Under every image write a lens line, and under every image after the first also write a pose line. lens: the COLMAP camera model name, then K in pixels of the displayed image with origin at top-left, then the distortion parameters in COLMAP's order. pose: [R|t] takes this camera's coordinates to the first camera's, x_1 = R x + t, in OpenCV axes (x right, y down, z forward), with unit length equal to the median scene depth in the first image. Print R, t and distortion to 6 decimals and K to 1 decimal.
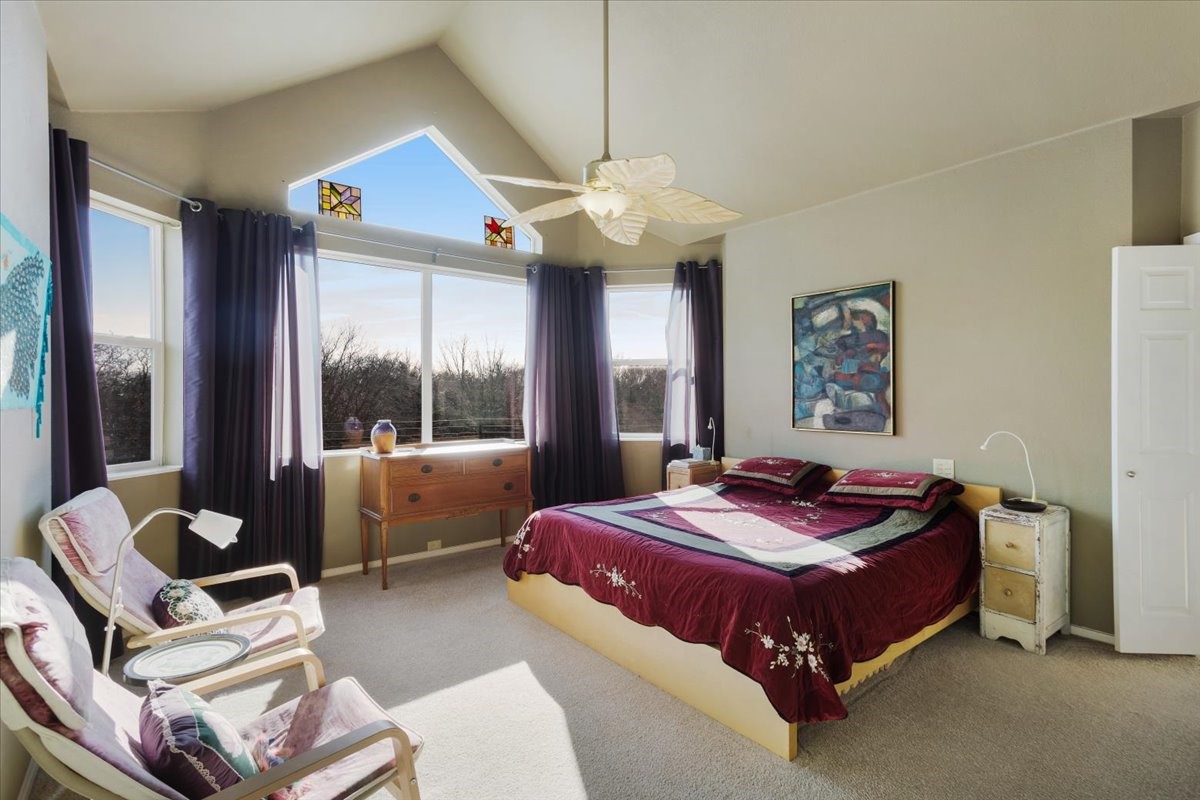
lens RADIAL K [[559.8, 0, 602.1], [0, 559.8, 398.4], [0, 0, 1]] dist [-0.000239, 0.000113]
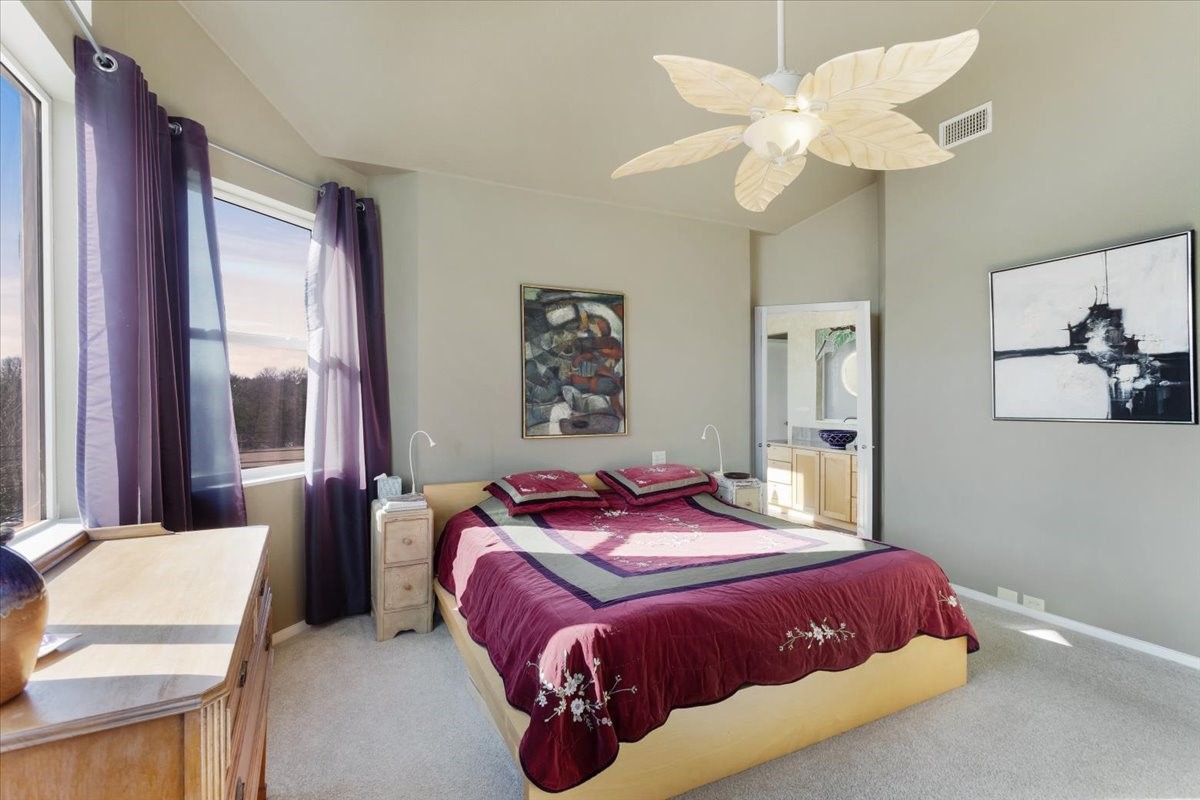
lens RADIAL K [[587.2, 0, 594.5], [0, 587.2, 399.0], [0, 0, 1]] dist [-0.002455, -0.000002]
pose [[0.217074, -0.007708, 0.976125, -0.569002], [0.002446, 0.999970, 0.007352, -0.012151], [-0.976152, 0.000792, 0.217086, 0.753523]]
